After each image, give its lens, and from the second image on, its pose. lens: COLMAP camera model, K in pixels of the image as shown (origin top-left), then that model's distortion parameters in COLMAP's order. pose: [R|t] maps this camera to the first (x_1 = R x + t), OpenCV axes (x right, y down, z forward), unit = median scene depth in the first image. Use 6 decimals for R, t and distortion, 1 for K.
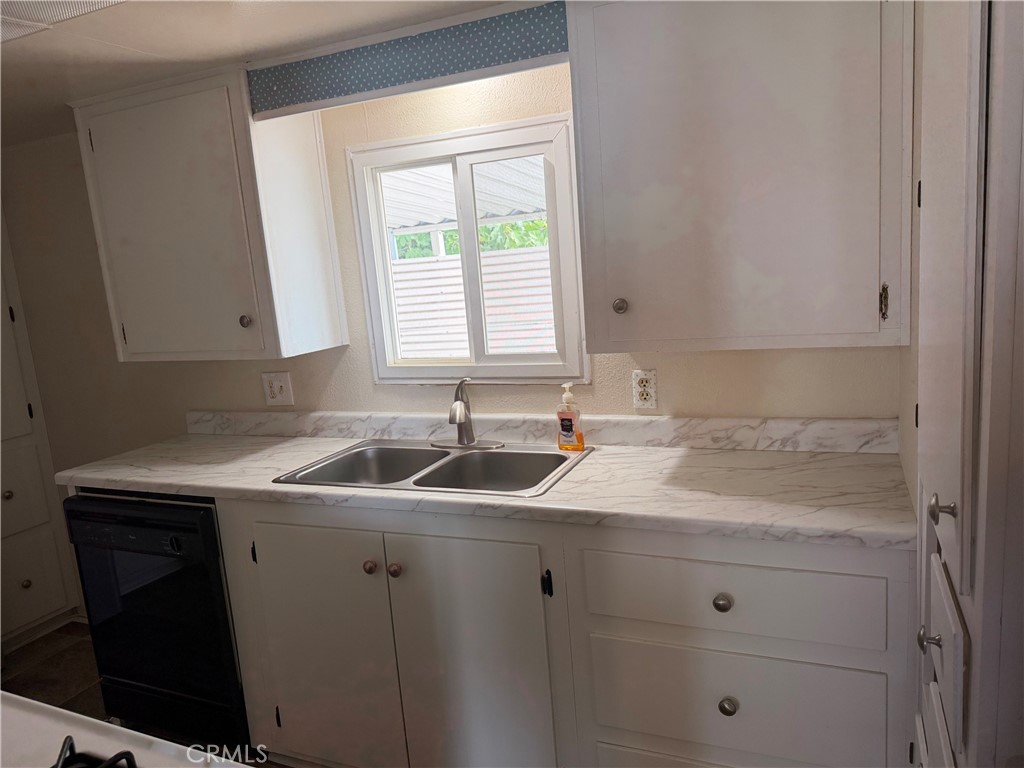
lens RADIAL K [[716.0, 0, 512.0], [0, 716.0, 384.0], [0, 0, 1]] dist [0.076199, -0.121605]
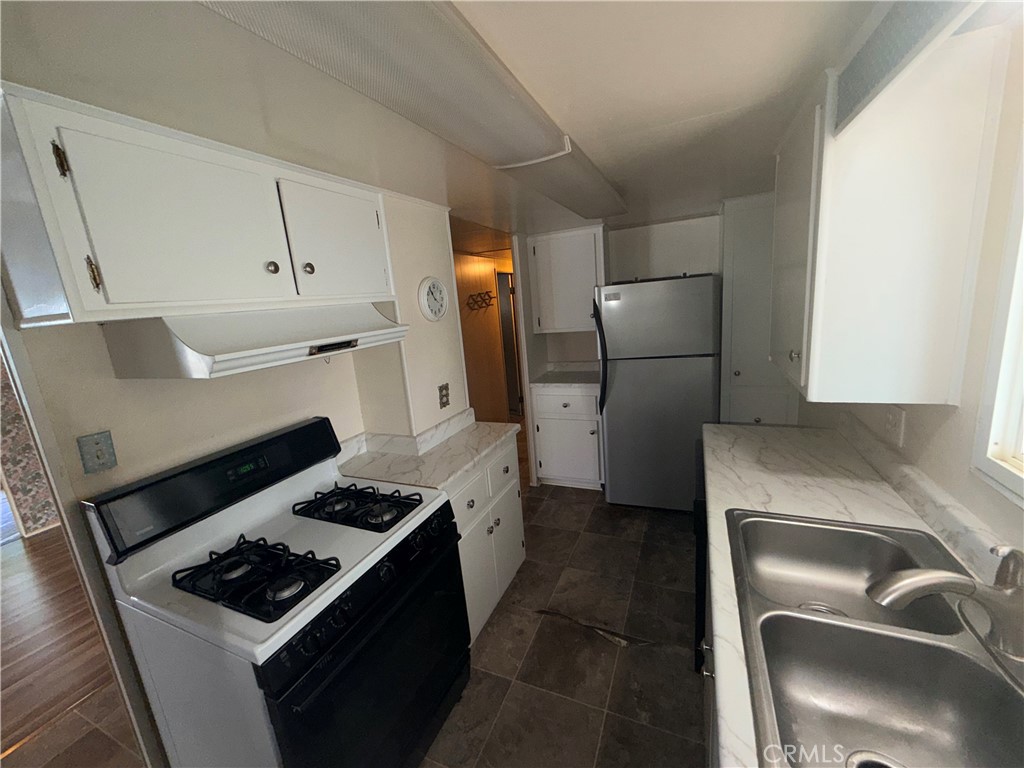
lens RADIAL K [[409.5, 0, 512.0], [0, 409.5, 384.0], [0, 0, 1]] dist [0.002274, 0.000198]
pose [[0.012910, 0.283035, -0.959023, 0.185661], [-0.081517, 0.956208, 0.281107, -0.180508], [0.996588, 0.074548, 0.035417, 0.622288]]
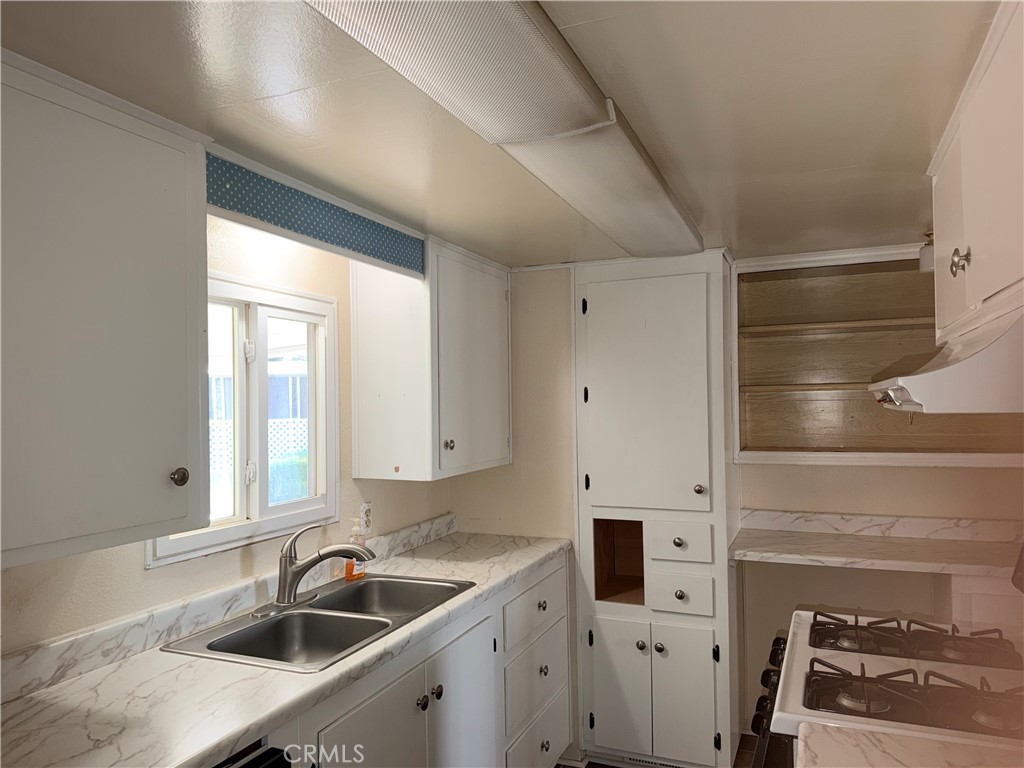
lens RADIAL K [[716.0, 0, 512.0], [0, 716.0, 384.0], [0, 0, 1]] dist [0.076199, -0.121605]
pose [[-0.020396, 0.107221, 0.994026, -1.088915], [0.182068, 0.978006, -0.101757, -0.047375], [-0.983074, 0.178905, -0.039469, 0.736828]]
